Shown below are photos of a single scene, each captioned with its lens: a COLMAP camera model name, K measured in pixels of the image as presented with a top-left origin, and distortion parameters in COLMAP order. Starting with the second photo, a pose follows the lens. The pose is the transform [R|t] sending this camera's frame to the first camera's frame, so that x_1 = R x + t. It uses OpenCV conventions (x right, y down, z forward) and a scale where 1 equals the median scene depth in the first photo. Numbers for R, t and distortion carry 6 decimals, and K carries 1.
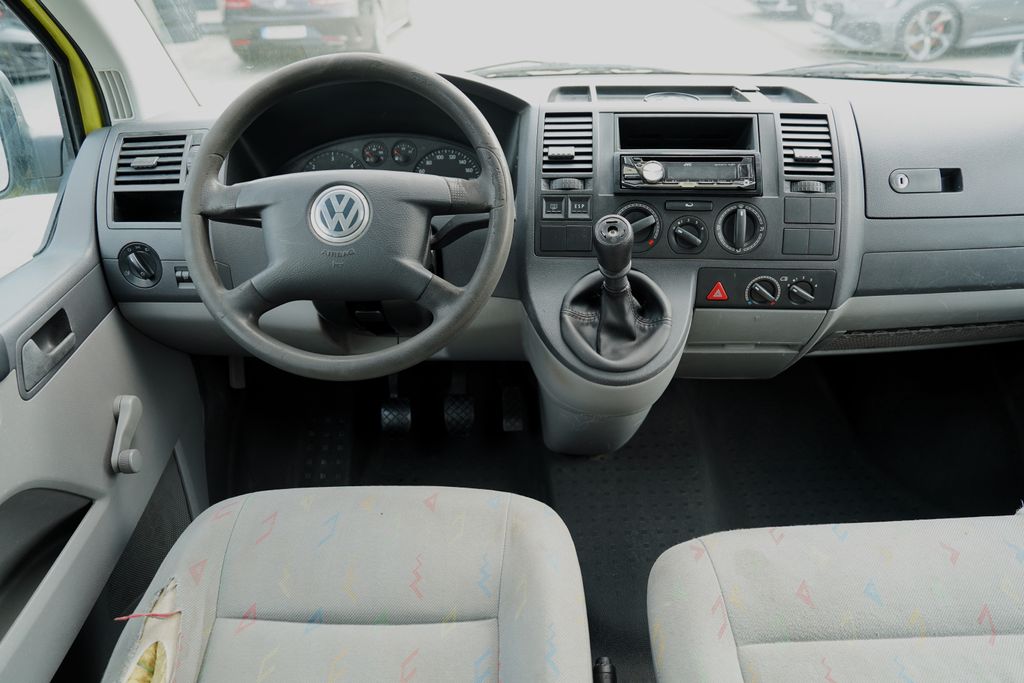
lens RADIAL K [[705.6, 0, 508.2], [0, 705.6, 335.2], [0, 0, 1]] dist [-0.102986, 0.066754]
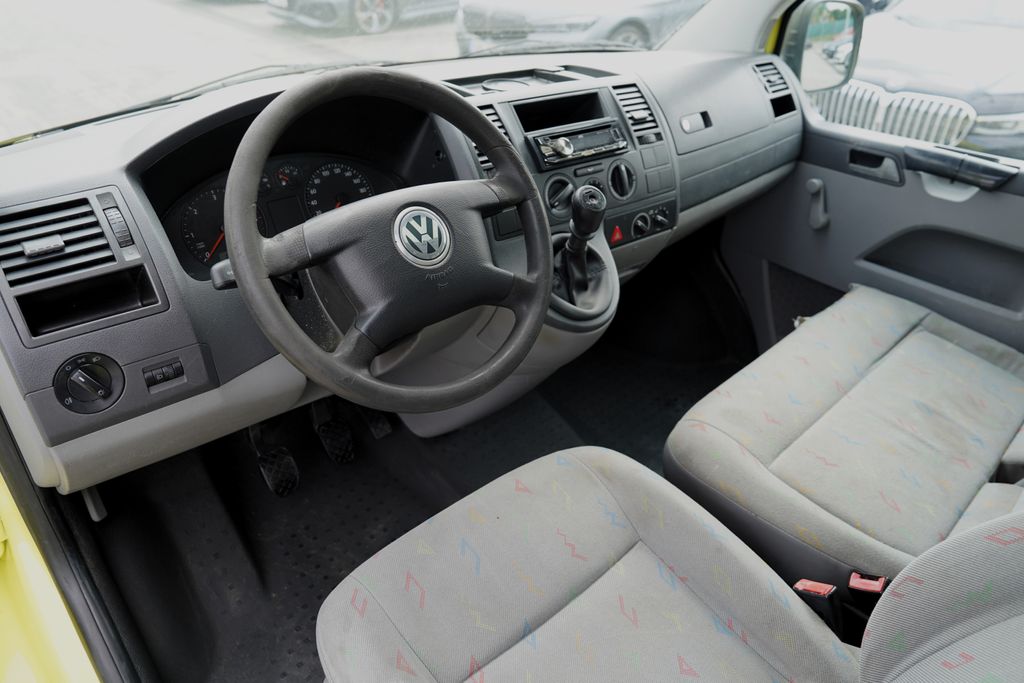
lens RADIAL K [[705.6, 0, 512.0], [0, 705.6, 337.8], [0, 0, 1]] dist [-0.102986, 0.066754]
pose [[0.729456, -0.318224, 0.605497, -0.651942], [0.303682, 0.943837, 0.130189, -0.108808], [-0.612920, 0.088912, 0.785127, 0.157724]]
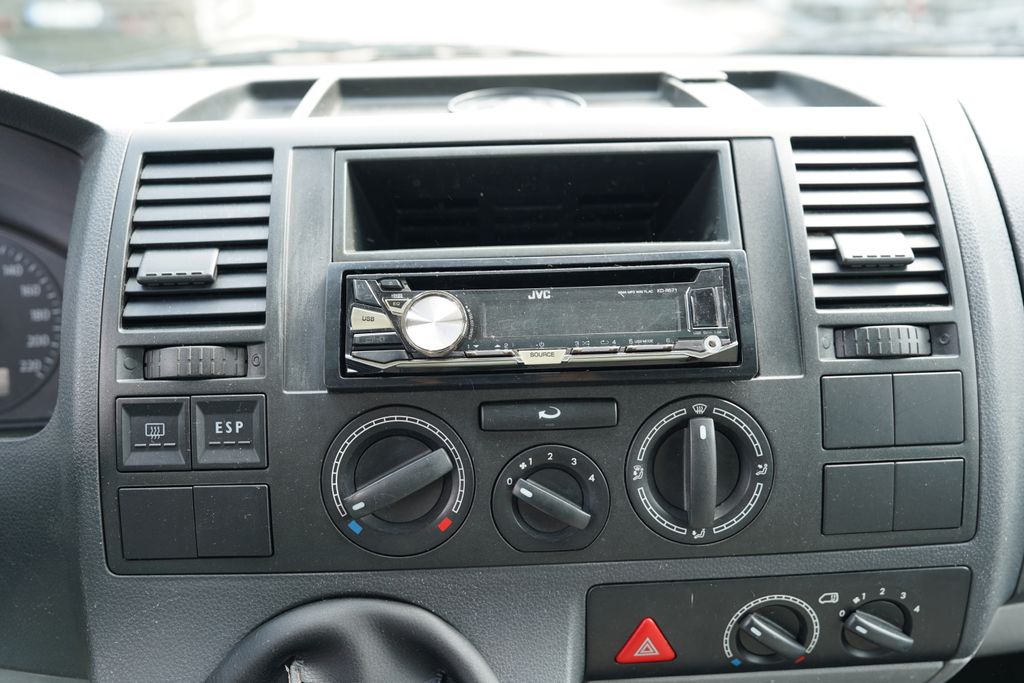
lens RADIAL K [[859.0, 0, 506.7], [0, 859.0, 331.3], [0, 0, 1]] dist [-0.036021, 0.042694]
pose [[0.992922, -0.040902, 0.111505, 0.190101], [0.048684, 0.996497, -0.067991, -0.195334], [-0.108334, 0.072938, 0.991435, 0.574825]]
